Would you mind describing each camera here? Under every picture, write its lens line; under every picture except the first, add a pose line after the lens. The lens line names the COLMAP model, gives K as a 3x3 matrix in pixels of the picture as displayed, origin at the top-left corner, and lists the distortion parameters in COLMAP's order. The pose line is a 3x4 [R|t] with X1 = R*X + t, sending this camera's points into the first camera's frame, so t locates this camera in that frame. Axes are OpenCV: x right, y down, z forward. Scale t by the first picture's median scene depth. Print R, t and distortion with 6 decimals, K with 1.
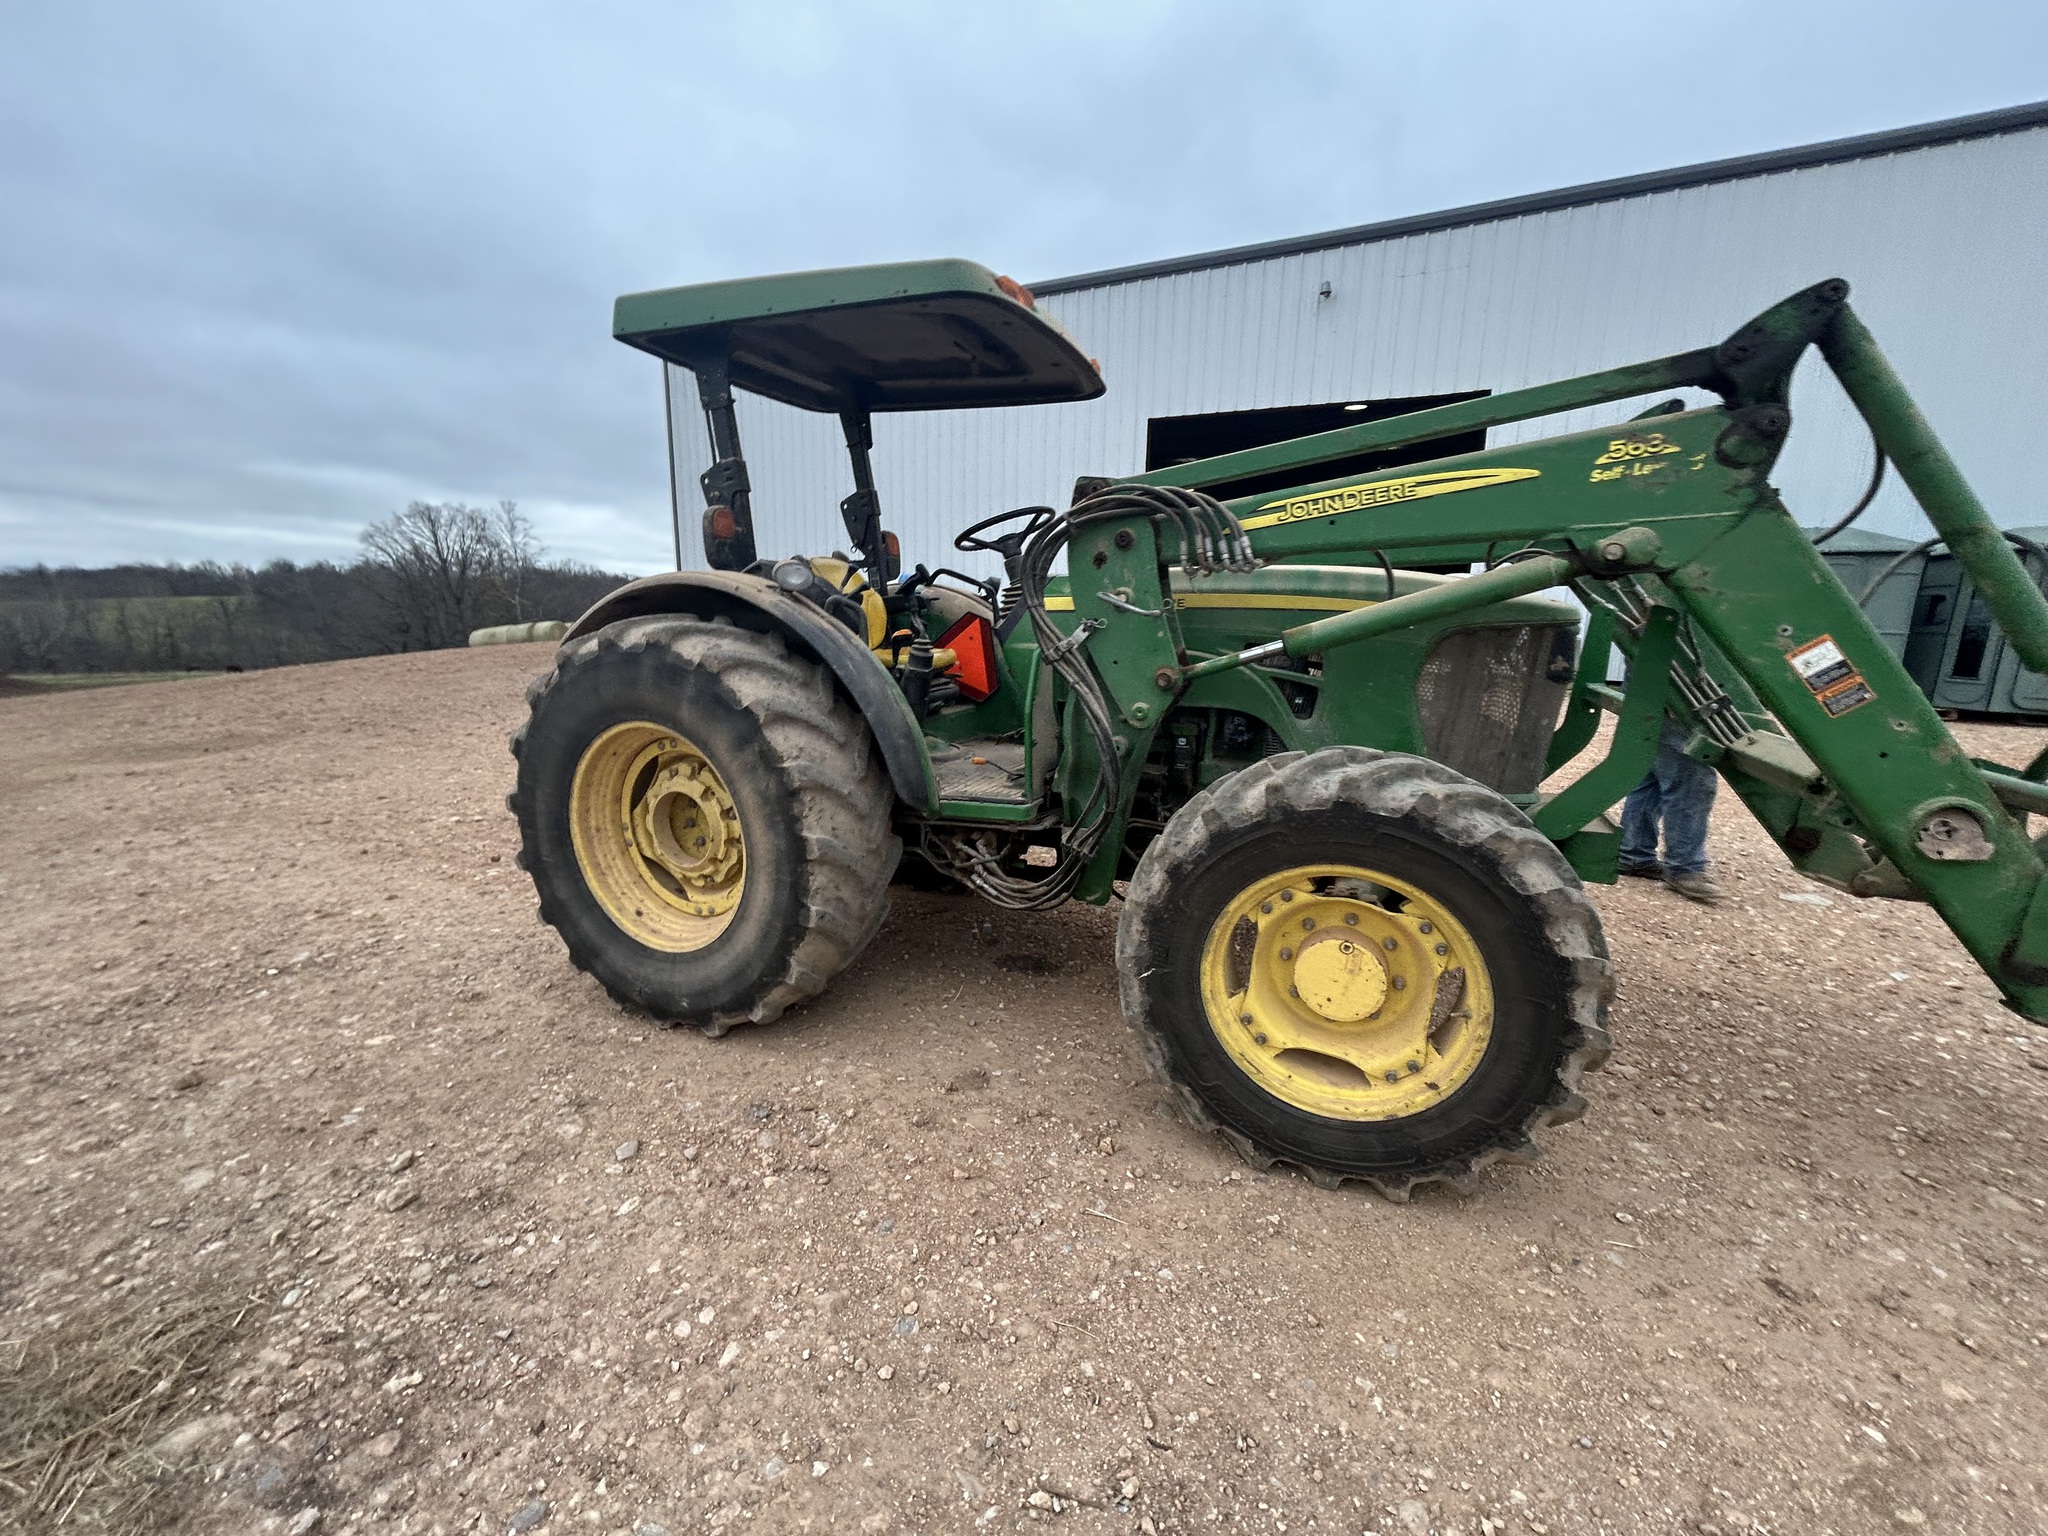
lens RADIAL K [[822.3, 0, 1016.4], [0, 822.3, 764.9], [0, 0, 1]] dist [-0.003093, 0.001046]
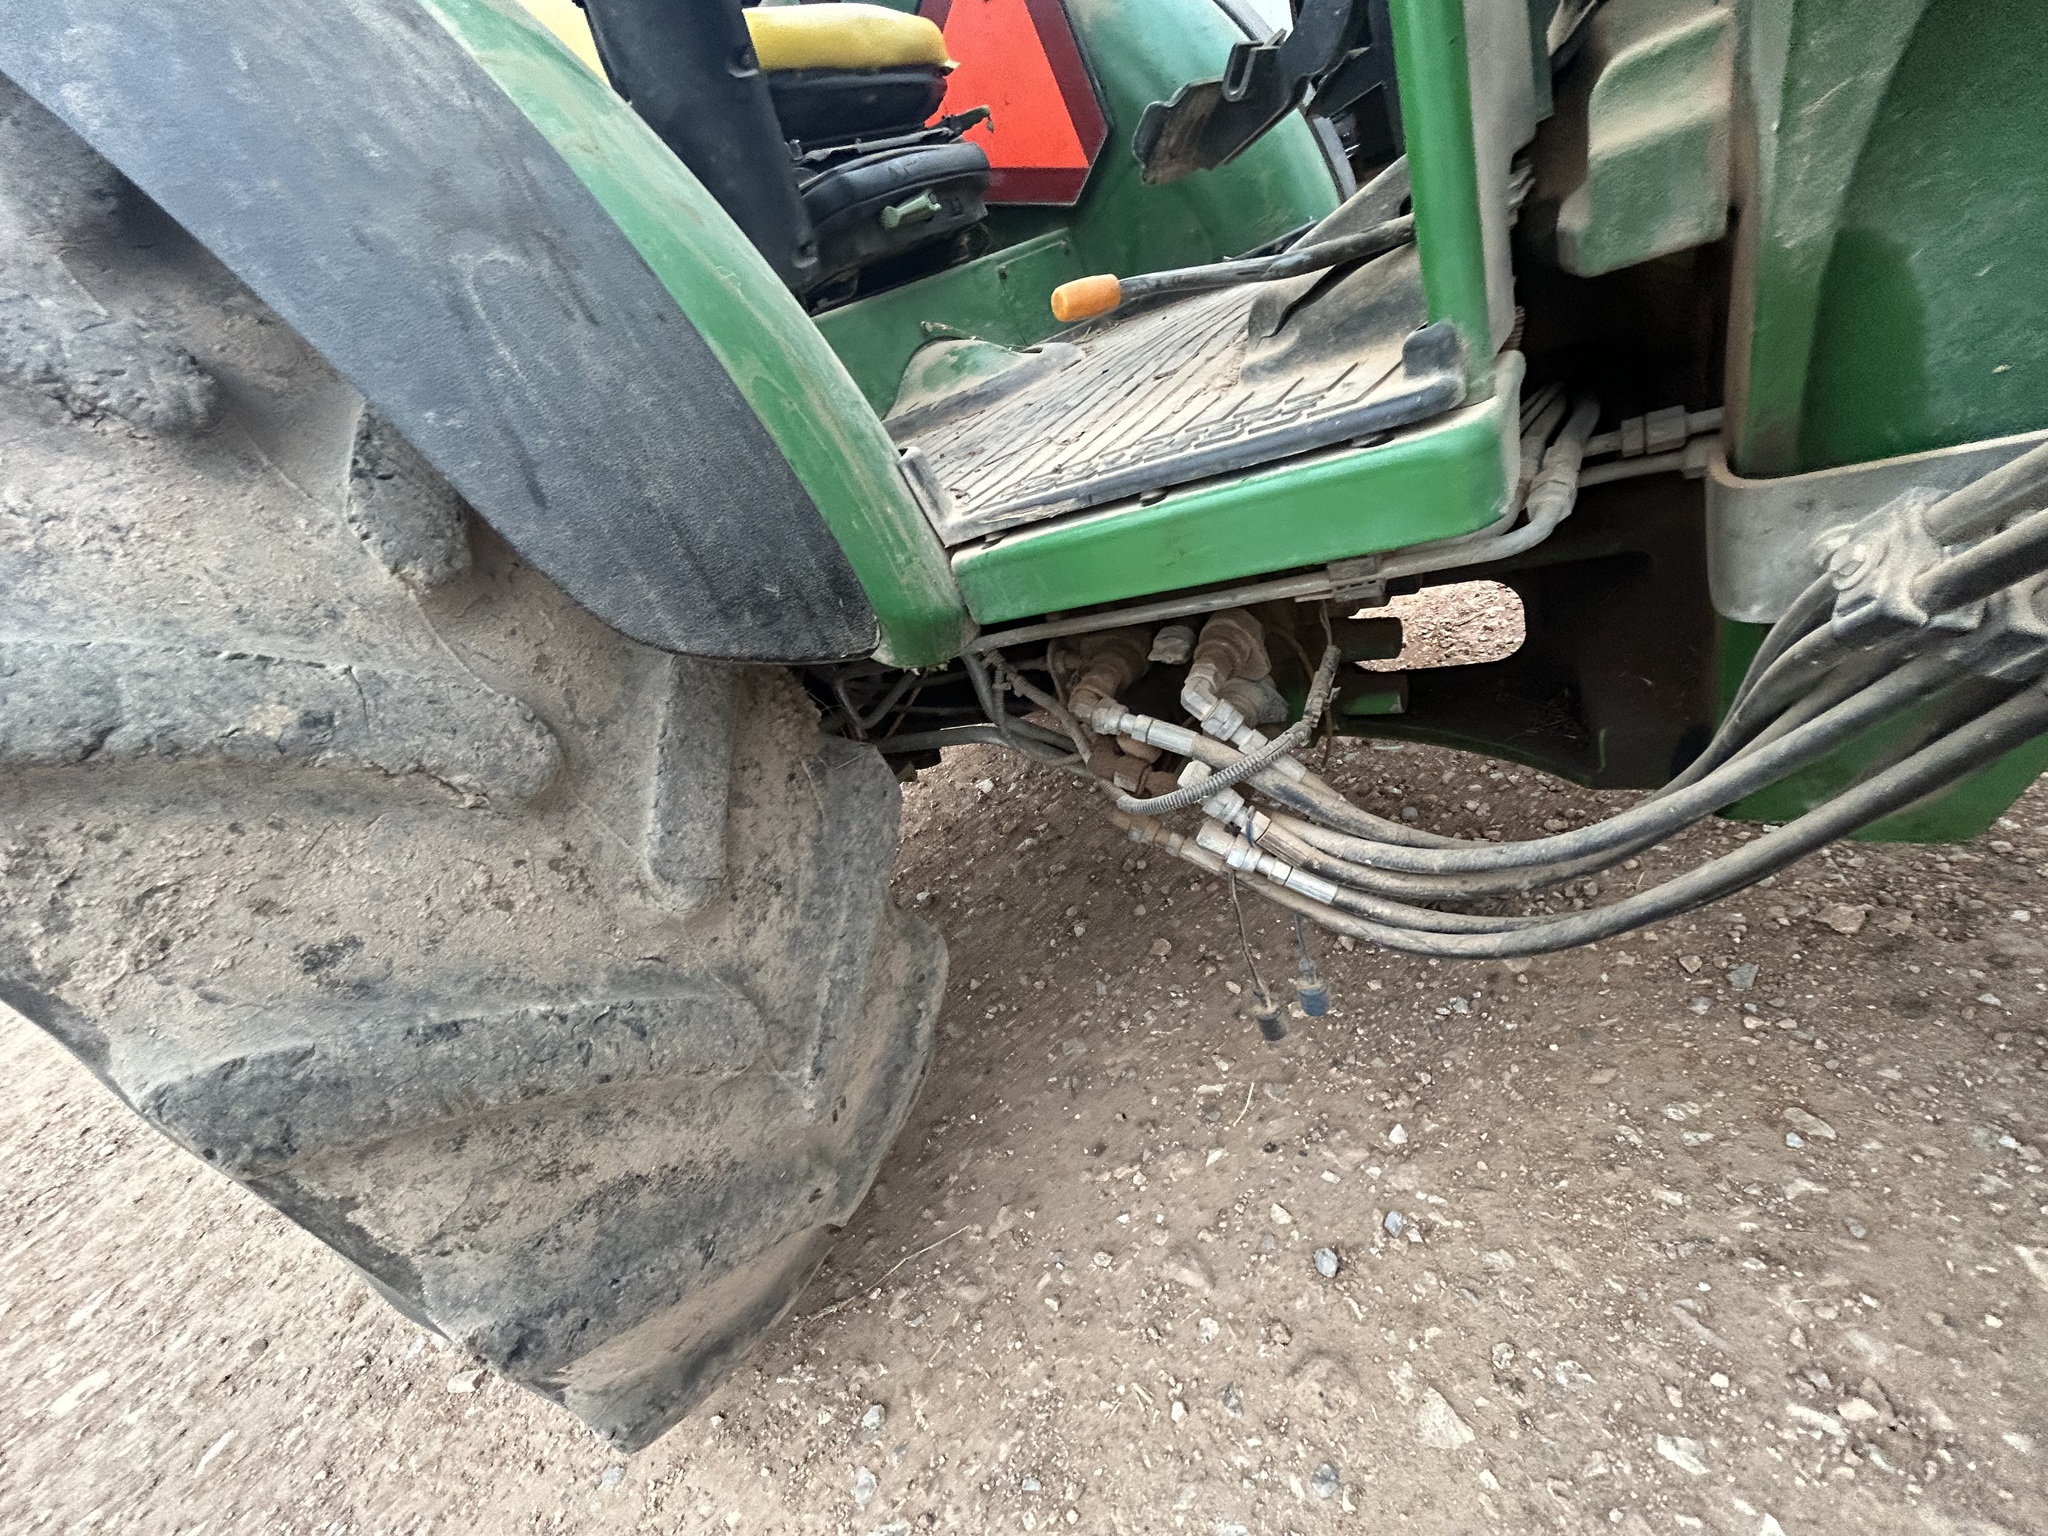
lens RADIAL K [[822.3, 0, 1026.3], [0, 822.3, 773.4], [0, 0, 1]] dist [-0.003093, 0.001046]
pose [[0.931092, -0.237850, -0.276579, -0.043291], [0.318975, 0.898712, 0.300951, 0.047684], [0.176983, -0.368435, 0.912652, 1.067941]]
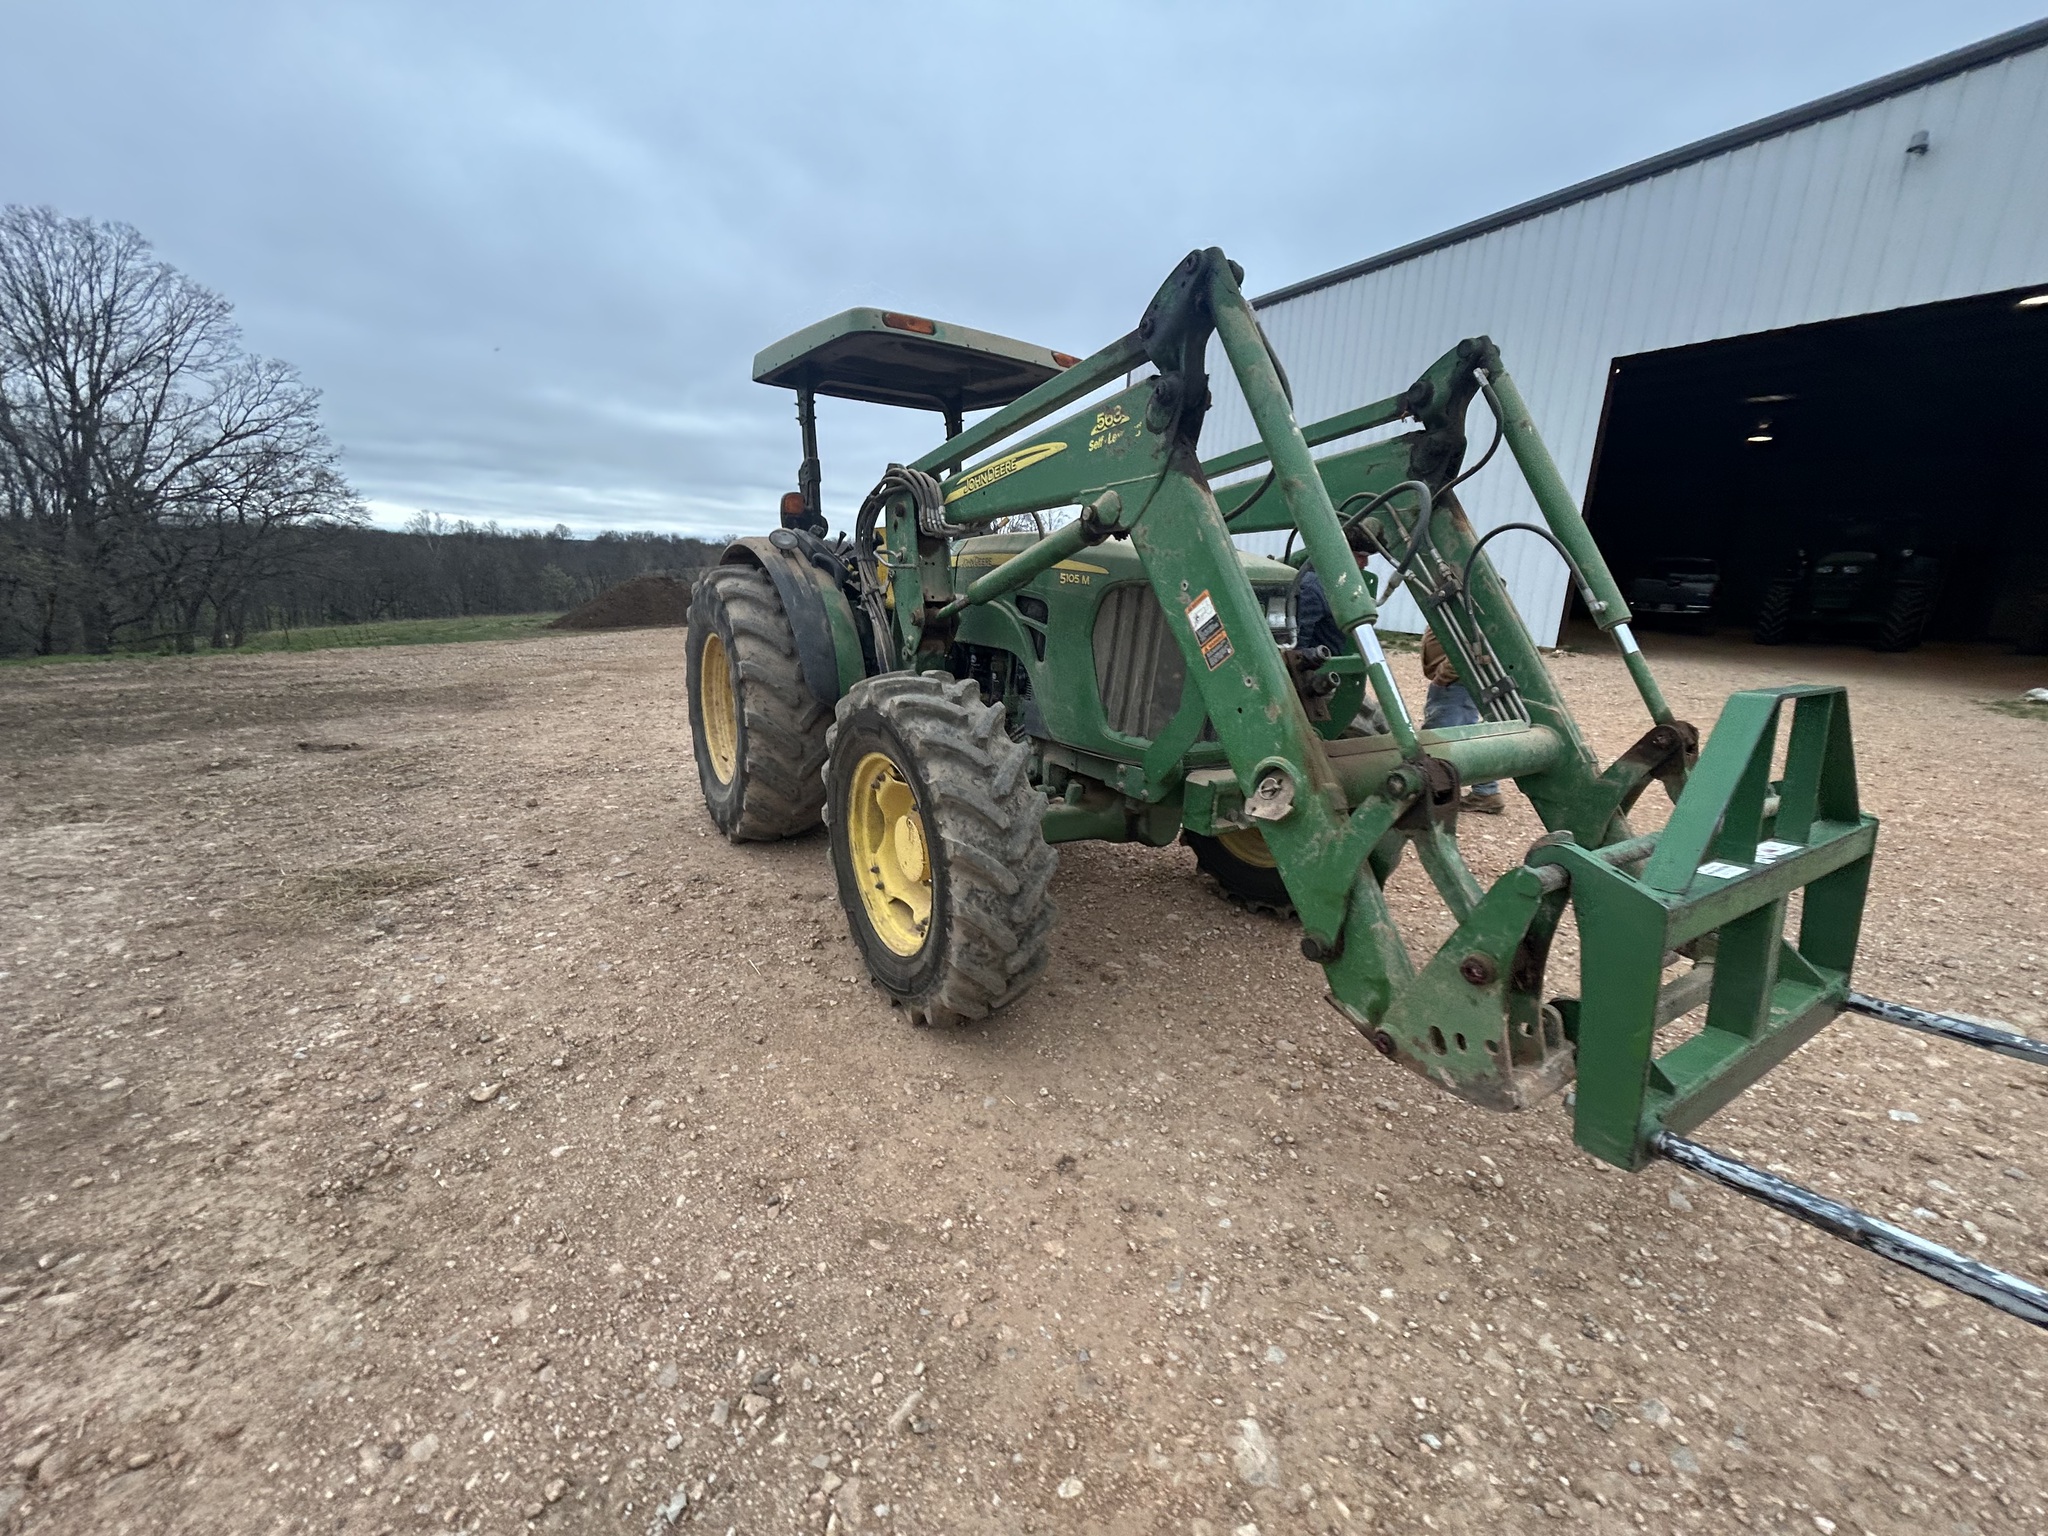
lens RADIAL K [[822.3, 0, 1024.2], [0, 822.3, 768.5], [0, 0, 1]] dist [-0.003093, 0.001046]
pose [[0.832444, 0.149096, -0.533673, 1.177392], [-0.131891, 0.988754, 0.070507, 0.019281], [0.538184, 0.011694, 0.842746, -0.003408]]
